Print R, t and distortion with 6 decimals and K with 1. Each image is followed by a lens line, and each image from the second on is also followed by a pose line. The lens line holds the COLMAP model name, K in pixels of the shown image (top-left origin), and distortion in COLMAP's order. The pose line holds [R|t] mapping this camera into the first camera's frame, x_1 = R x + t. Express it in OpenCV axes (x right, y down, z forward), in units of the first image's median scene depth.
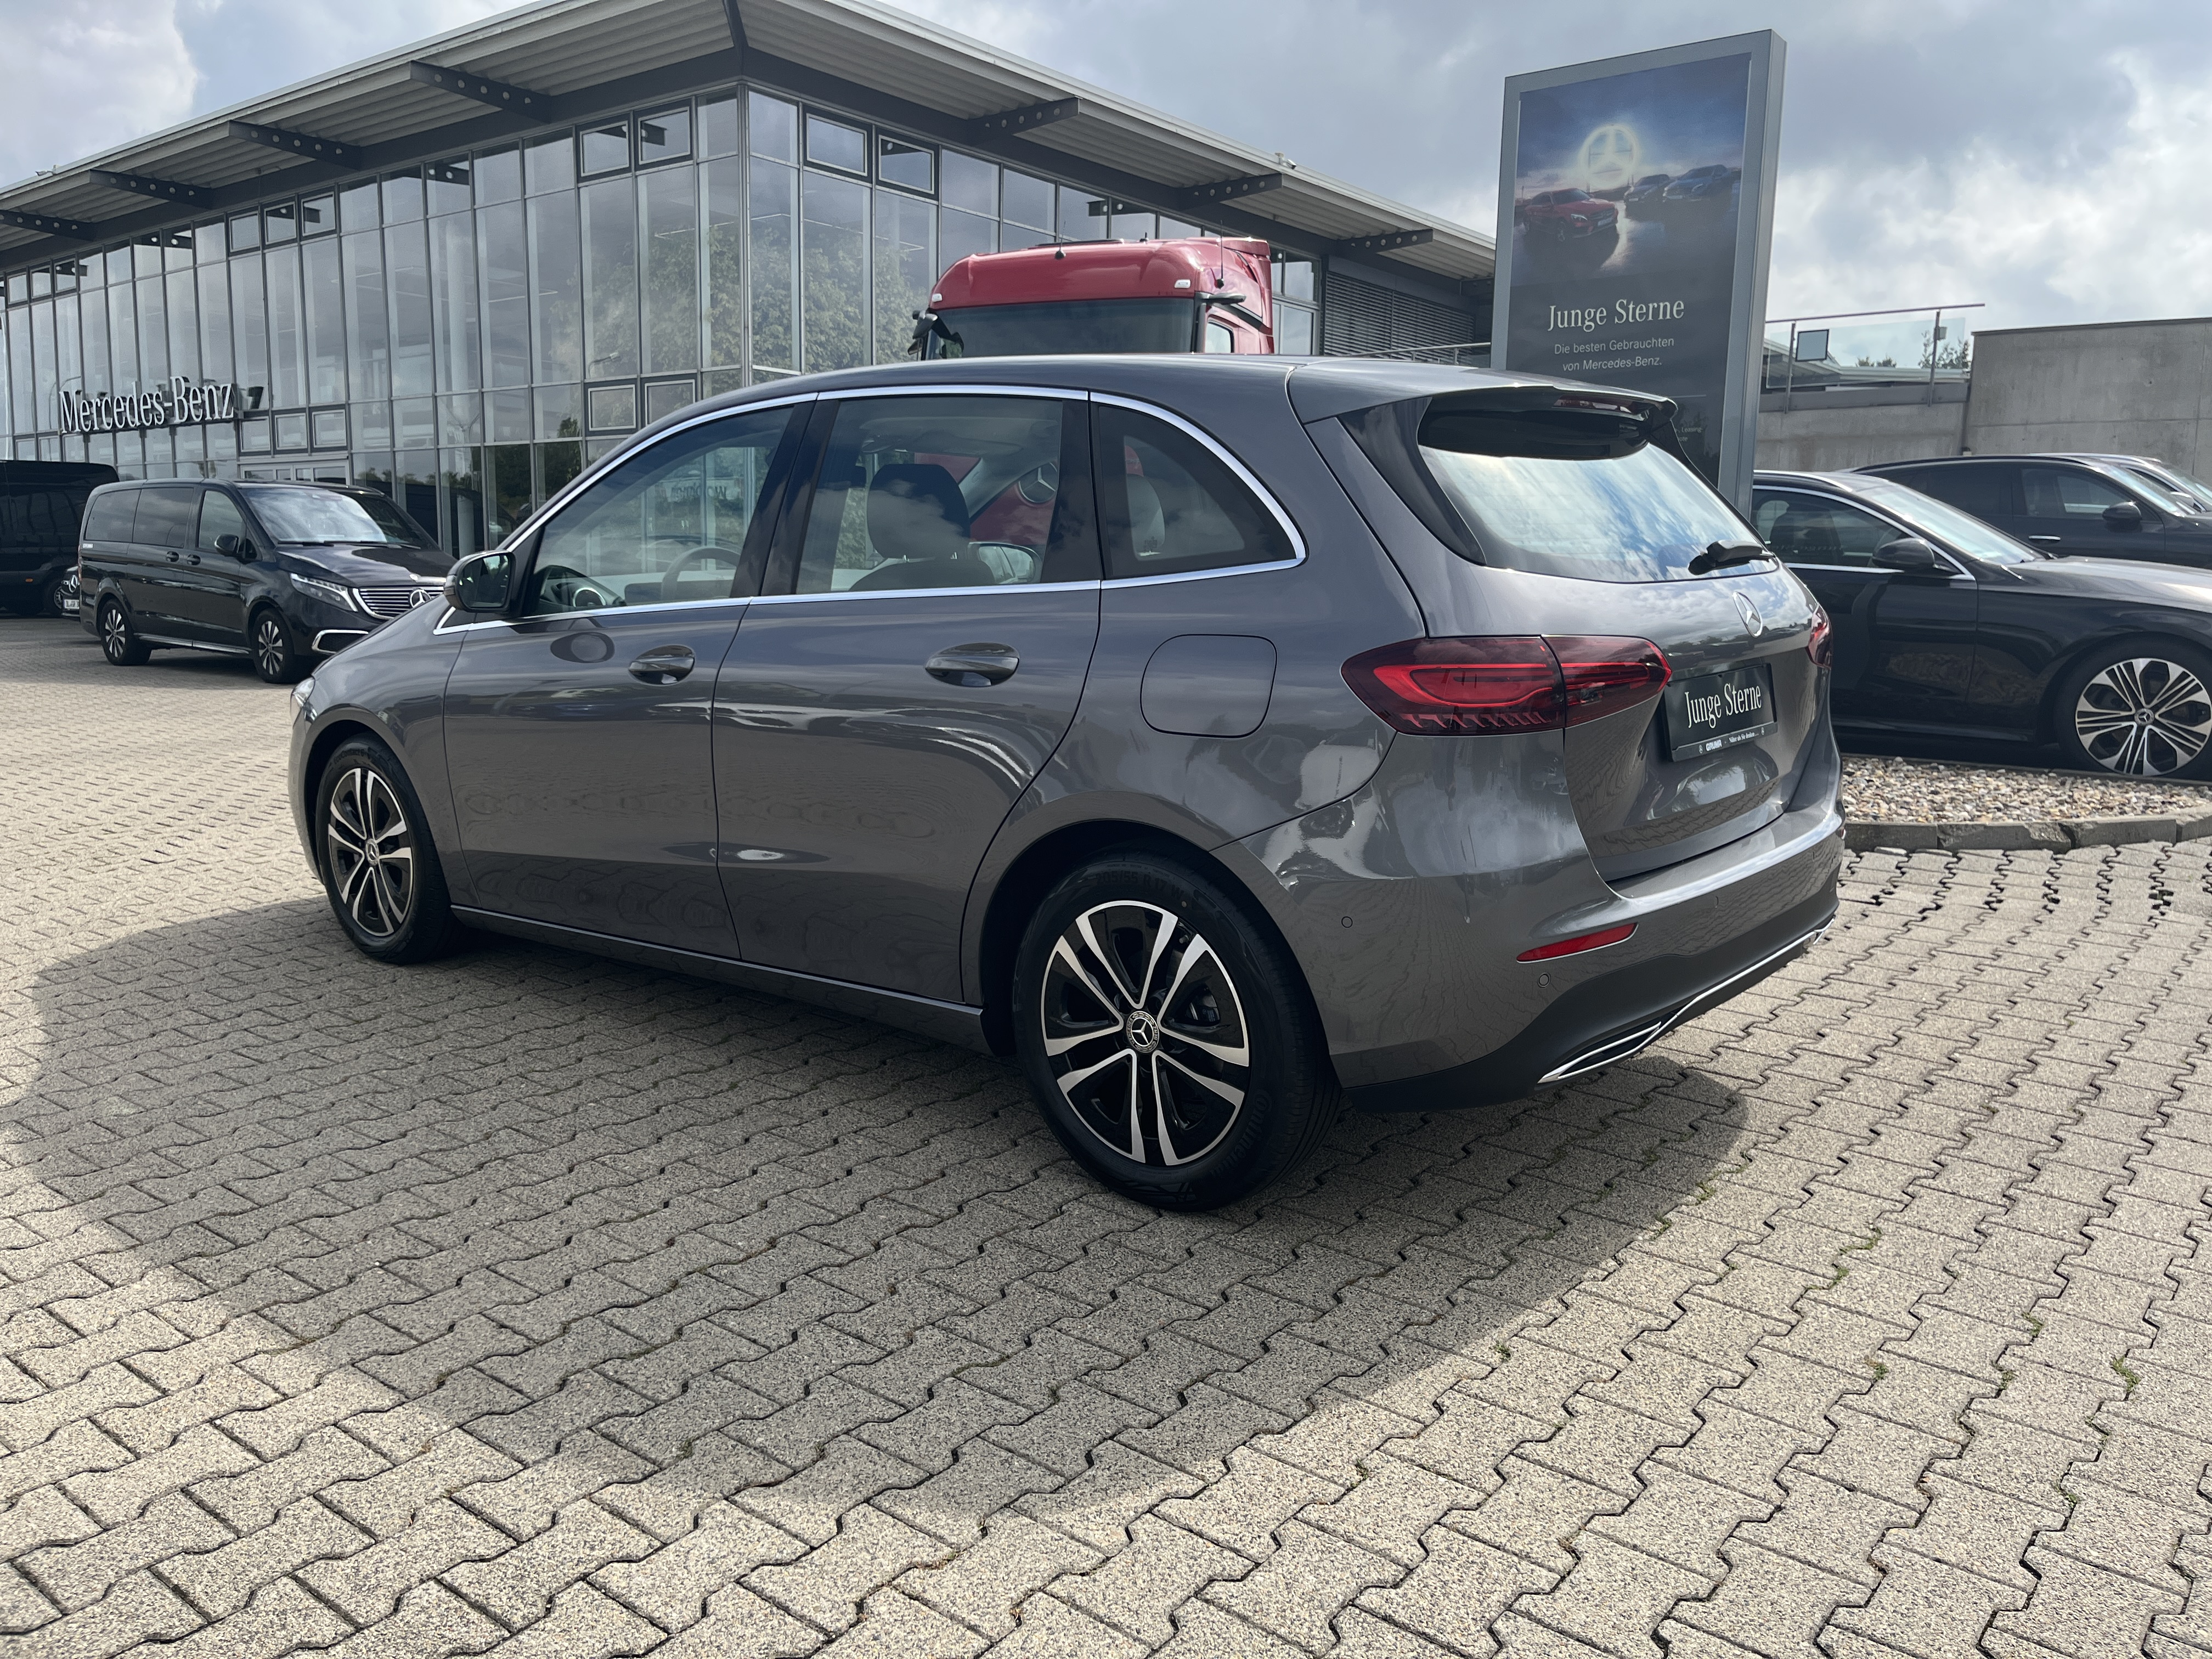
lens RADIAL K [[1680.1, 0, 1108.0], [0, 1680.1, 846.4], [0, 0, 1]] dist [0.079054, -0.103135]
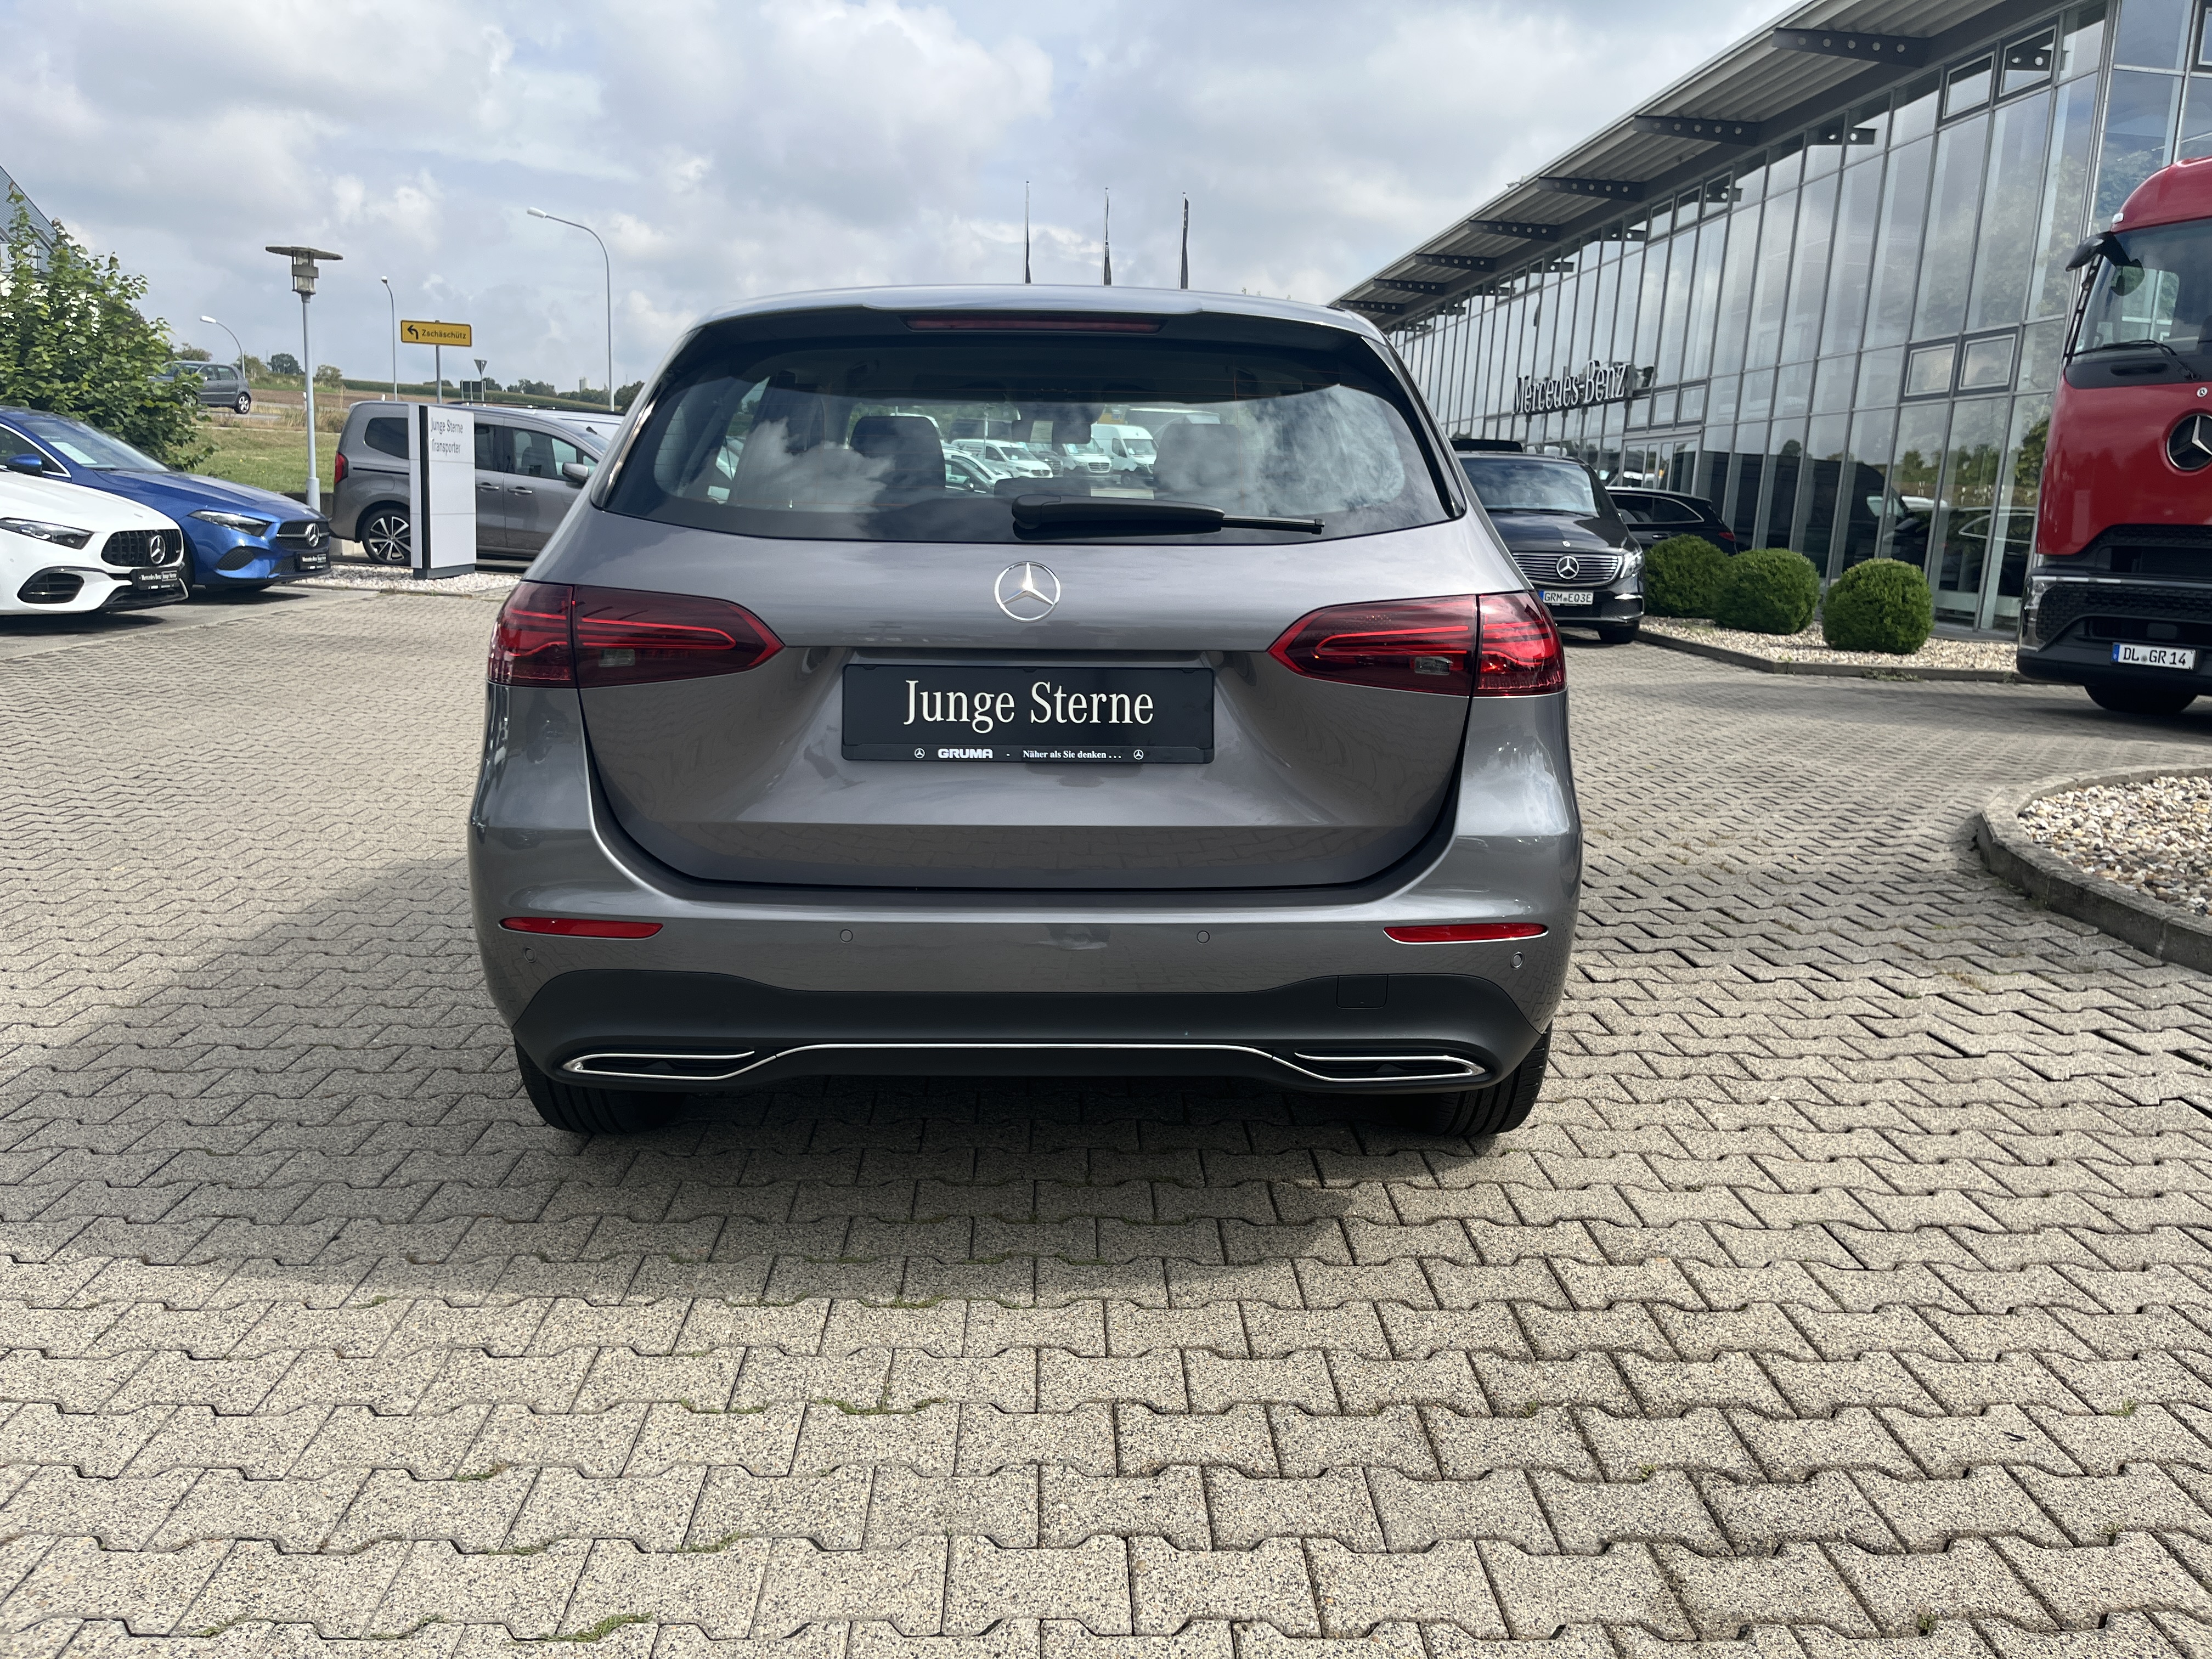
lens RADIAL K [[1691.5, 0, 1106.0], [0, 1691.5, 829.5], [0, 0, 1]] dist [0.033313, -0.005505]
pose [[0.655099, 0.162852, -0.737784, 0.849341], [-0.160314, 0.984220, 0.074901, -0.080707], [0.738339, 0.069210, 0.670869, 0.447752]]
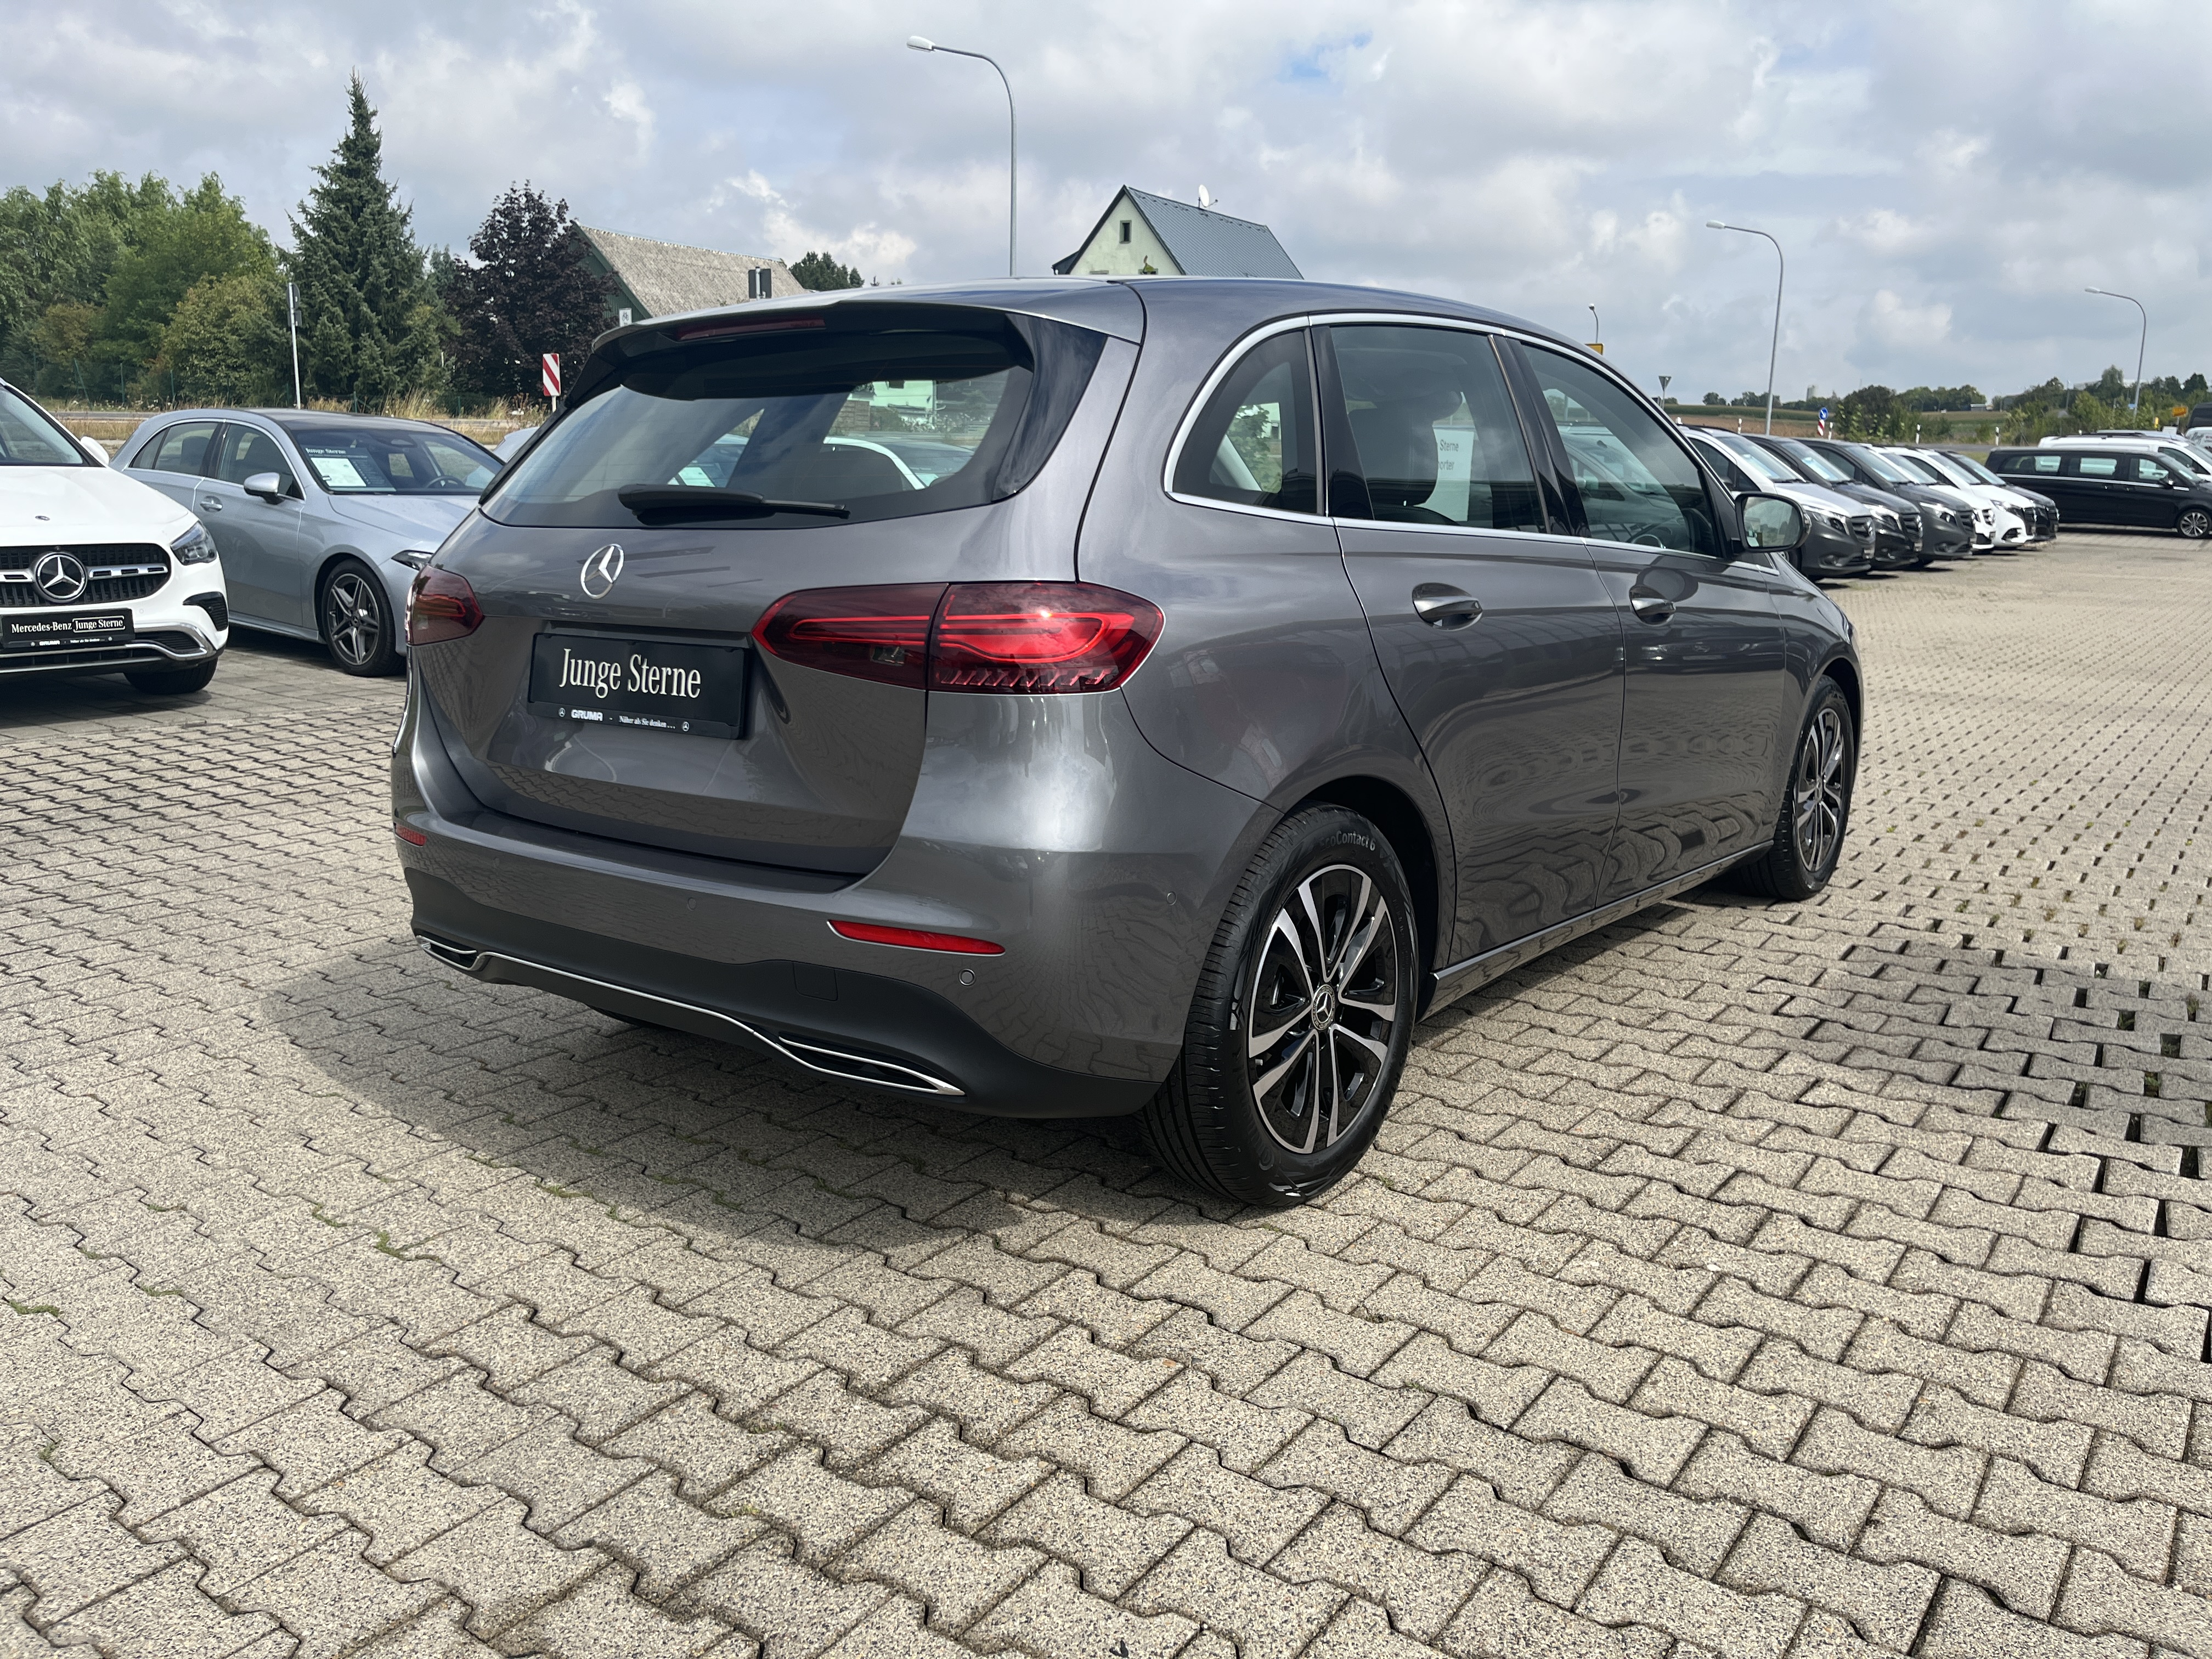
lens RADIAL K [[1680.1, 0, 1108.0], [0, 1680.1, 846.4], [0, 0, 1]] dist [0.079054, -0.103135]
pose [[0.030871, 0.206033, -0.978058, 1.073473], [-0.183931, 0.962985, 0.197052, -0.187410], [0.982454, 0.173812, 0.067624, 1.048064]]
